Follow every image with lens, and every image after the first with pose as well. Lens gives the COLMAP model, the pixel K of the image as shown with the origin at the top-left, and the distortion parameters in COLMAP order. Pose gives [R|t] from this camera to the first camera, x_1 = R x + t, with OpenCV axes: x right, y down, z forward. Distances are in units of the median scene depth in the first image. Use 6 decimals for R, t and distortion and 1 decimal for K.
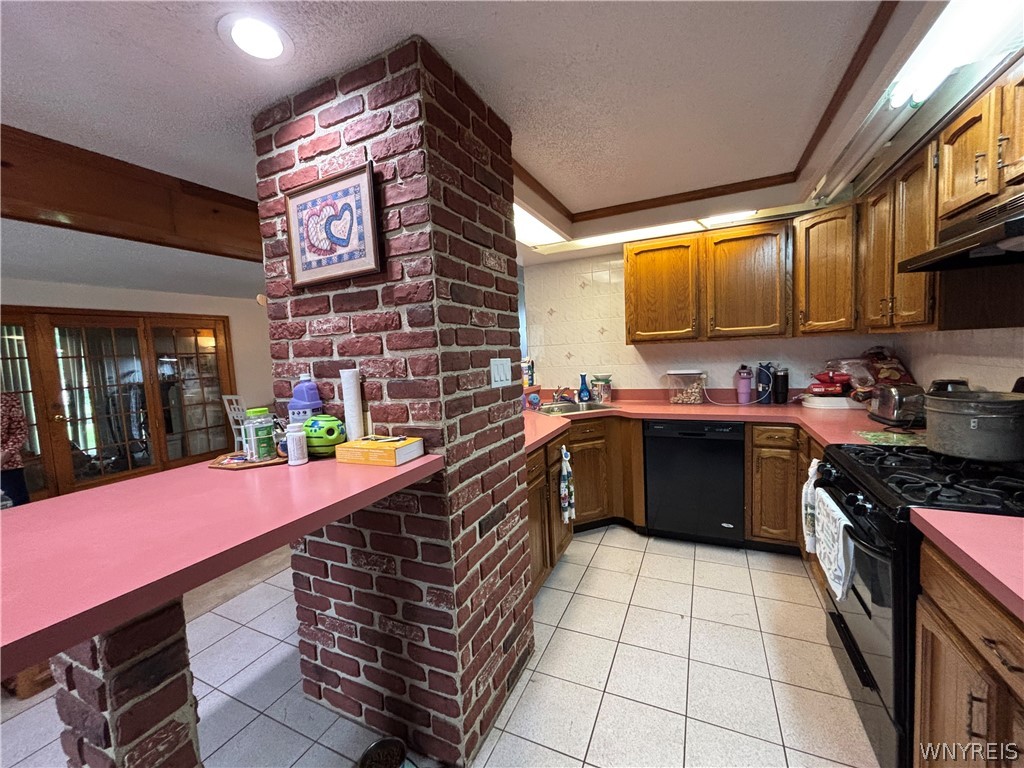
lens RADIAL K [[412.1, 0, 512.4], [0, 412.1, 381.0], [0, 0, 1]] dist [-0.002149, -0.000146]
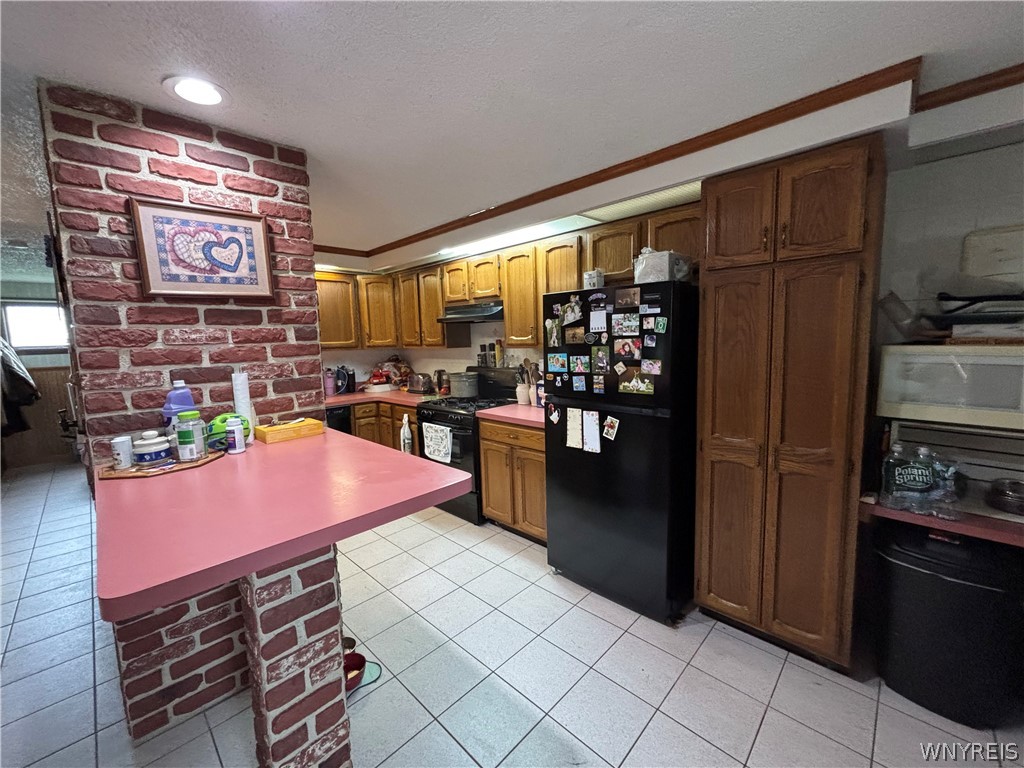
lens RADIAL K [[412.1, 0, 512.4], [0, 412.1, 381.0], [0, 0, 1]] dist [-0.002149, -0.000146]
pose [[0.327763, -0.060245, 0.942837, -1.236192], [0.082569, 0.995973, 0.034937, 0.017095], [-0.941145, 0.066398, 0.331418, -0.144051]]
